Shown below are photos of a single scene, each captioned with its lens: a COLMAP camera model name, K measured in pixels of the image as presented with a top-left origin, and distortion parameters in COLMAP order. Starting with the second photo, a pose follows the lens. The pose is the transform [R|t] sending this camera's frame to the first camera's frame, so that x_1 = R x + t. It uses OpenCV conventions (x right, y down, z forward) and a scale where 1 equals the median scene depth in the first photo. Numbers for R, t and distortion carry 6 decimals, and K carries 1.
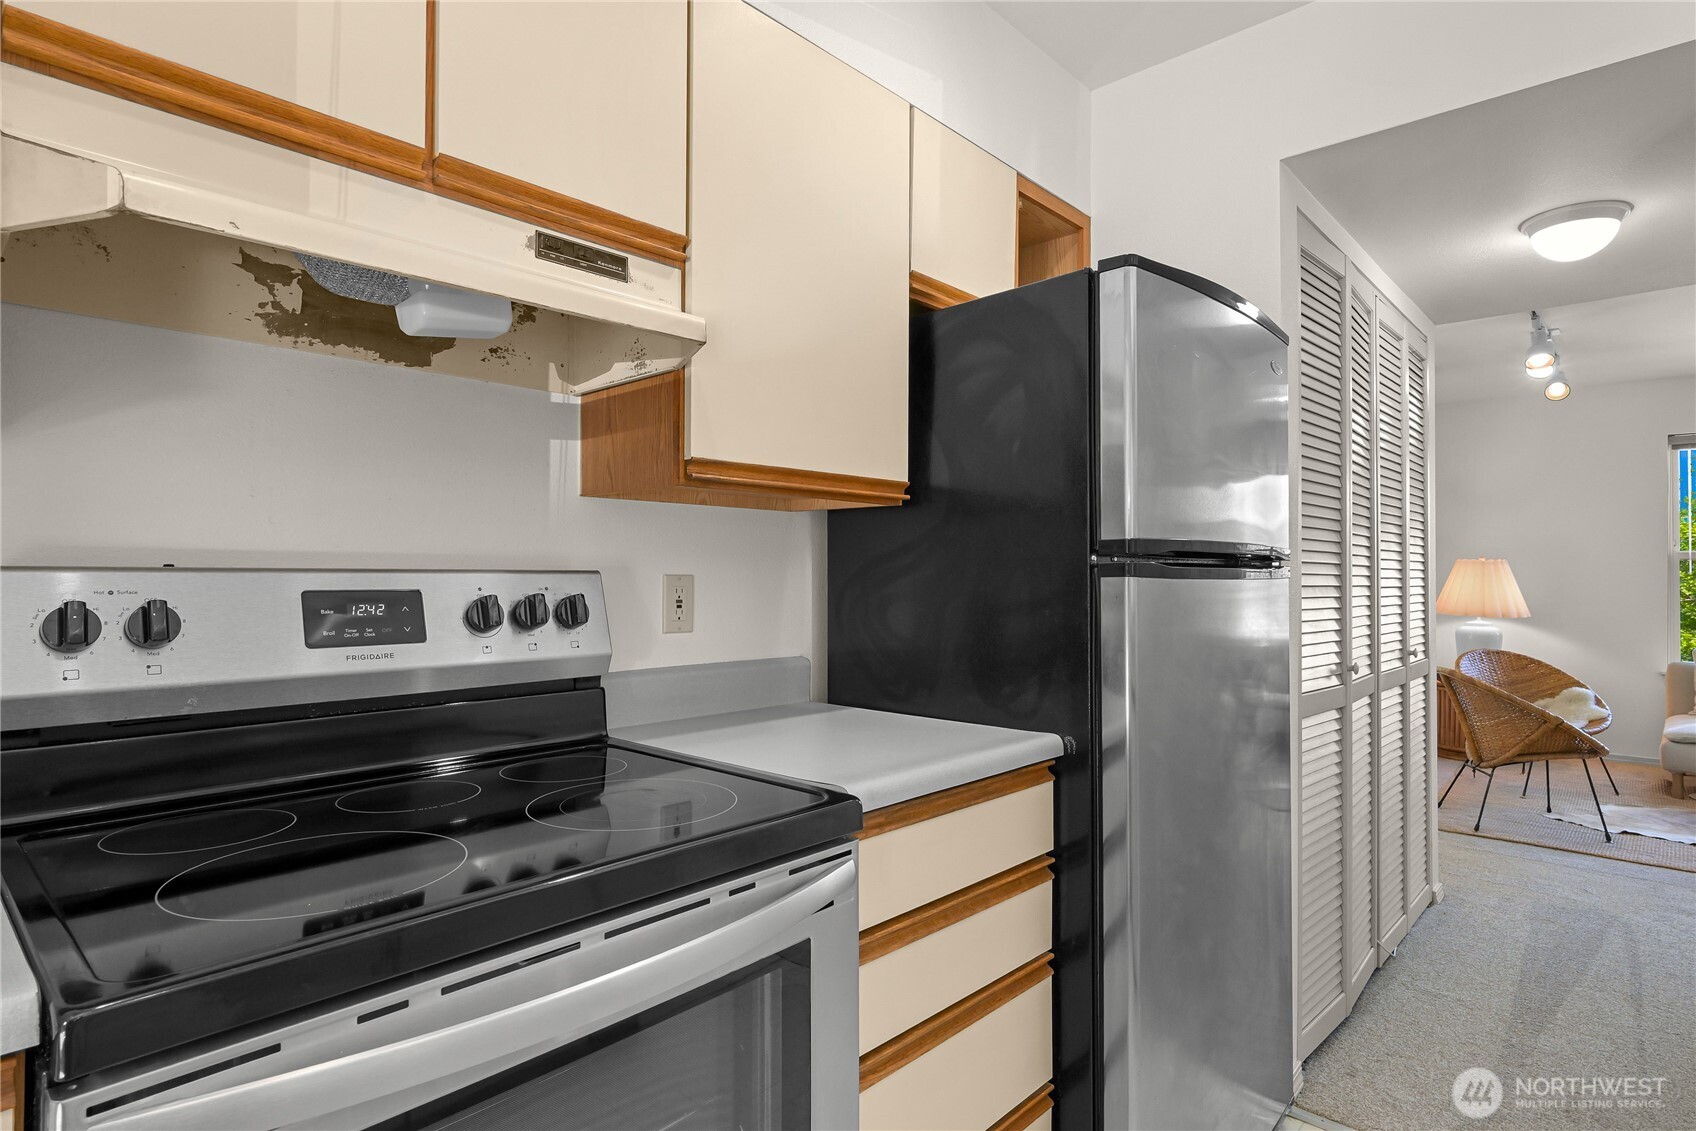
lens RADIAL K [[894.4, 0, 848.0], [0, 894.4, 565.5], [0, 0, 1]] dist [-0.003459, 0.001563]
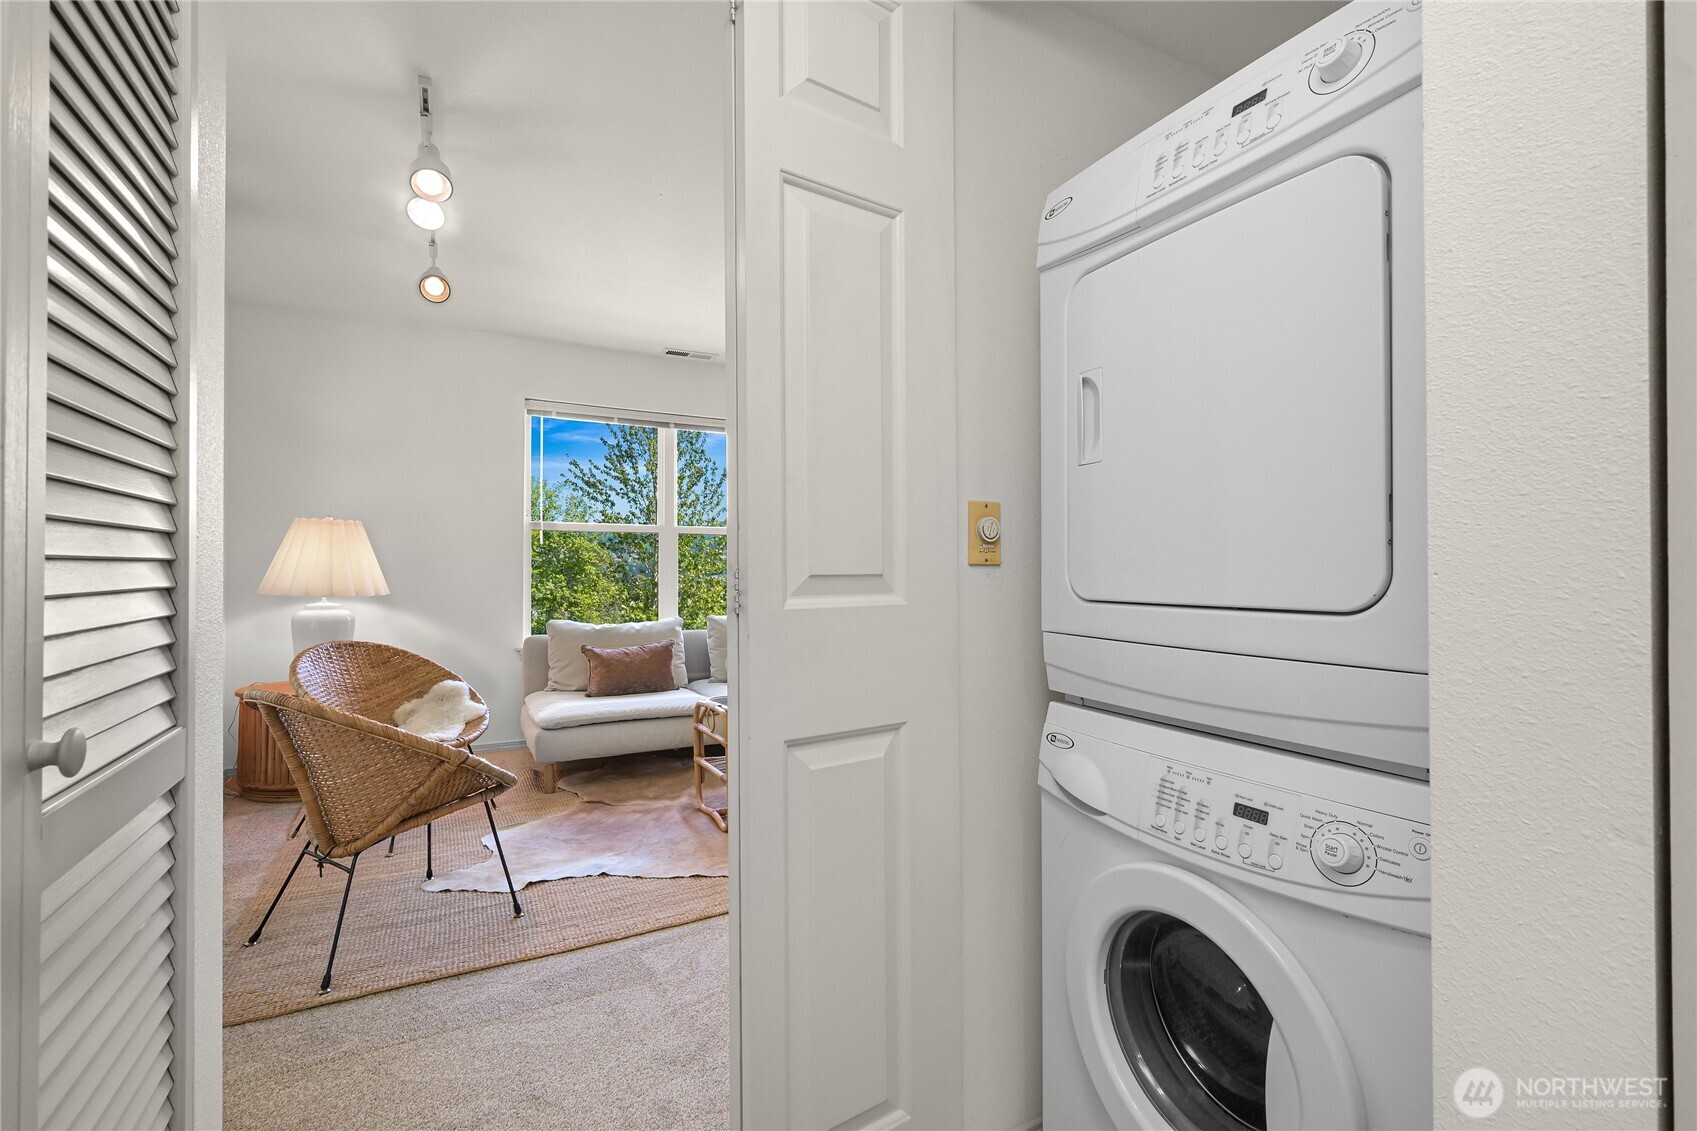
lens RADIAL K [[754.4, 0, 848.5], [0, 754.4, 565.5], [0, 0, 1]] dist [0.000875, 0.000129]
pose [[0.333005, 0.003920, 0.942917, 0.305361], [-0.011530, 0.999934, -0.000085, 0.030956], [-0.942855, -0.010844, 0.333028, 0.446891]]
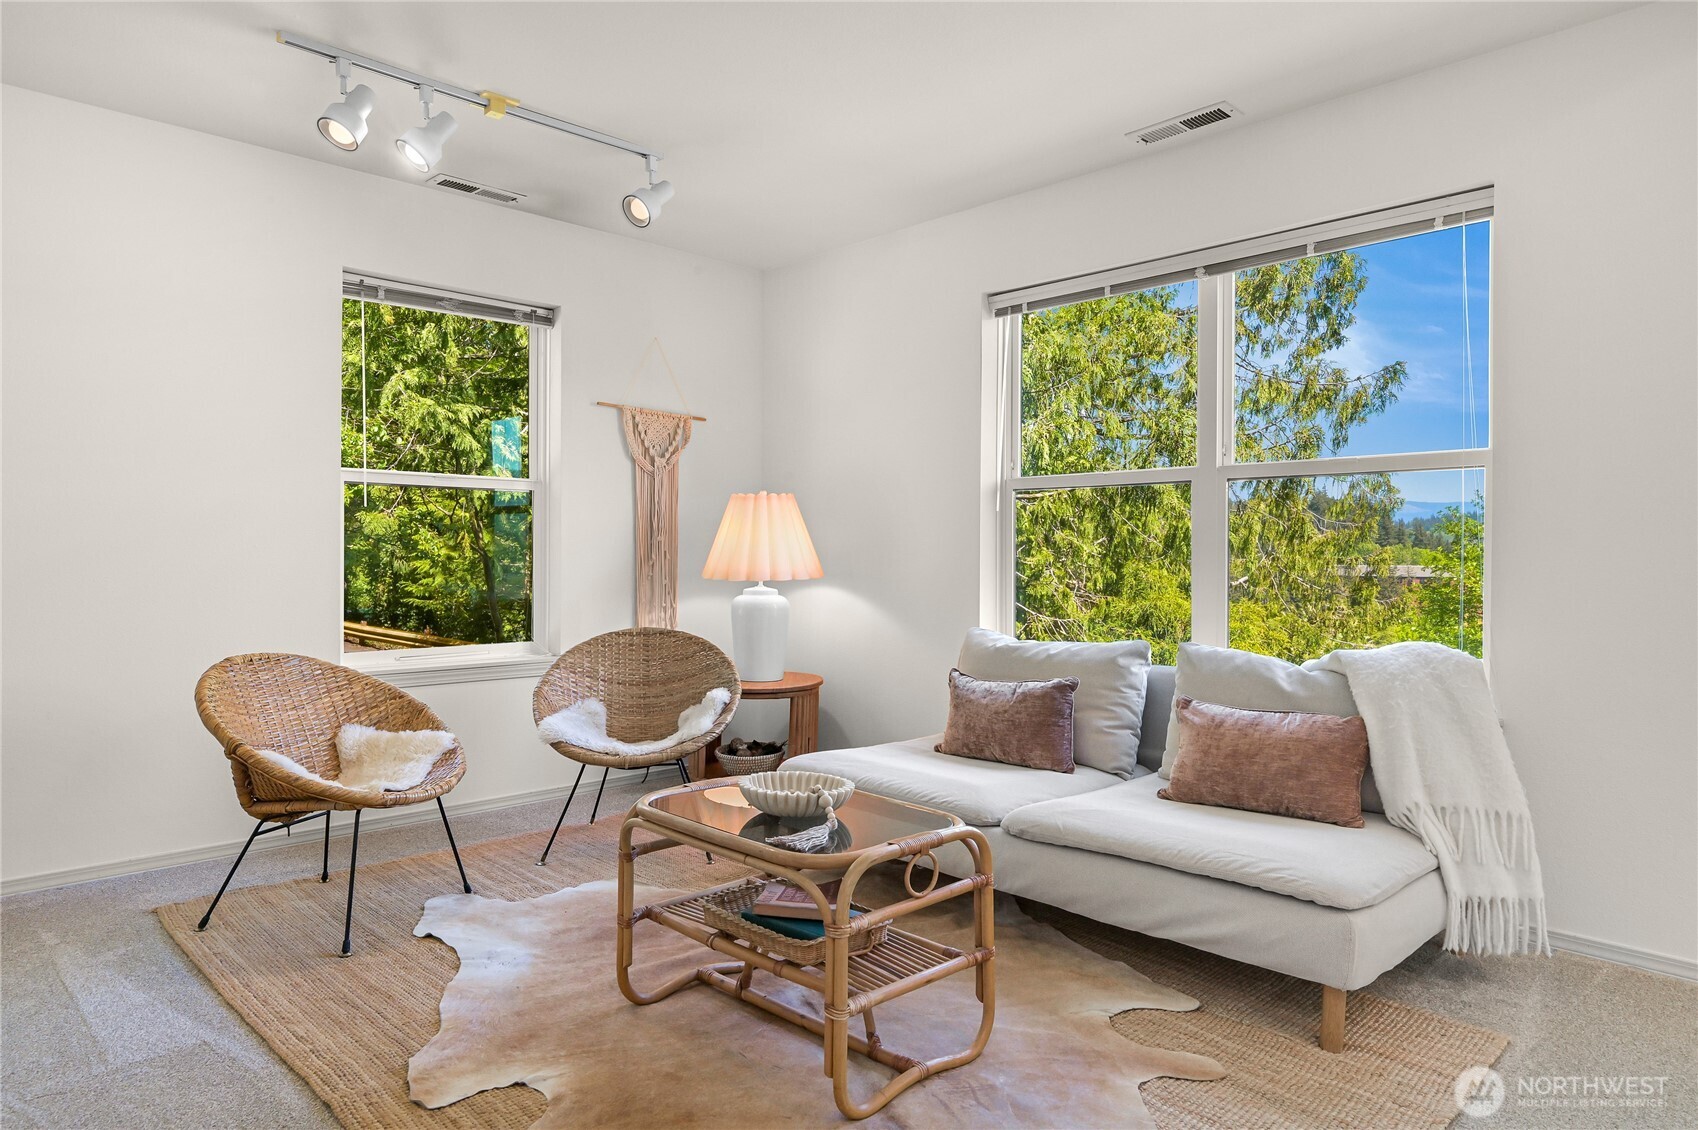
lens RADIAL K [[1043.6, 0, 849.0], [0, 1043.6, 565.0], [0, 0, 1]] dist [0.005325, 0.000566]
pose [[0.998155, -0.000504, -0.060709, 0.946066], [0.002185, 0.999616, 0.027626, 0.028706], [0.060671, -0.027708, 0.997773, 0.271447]]
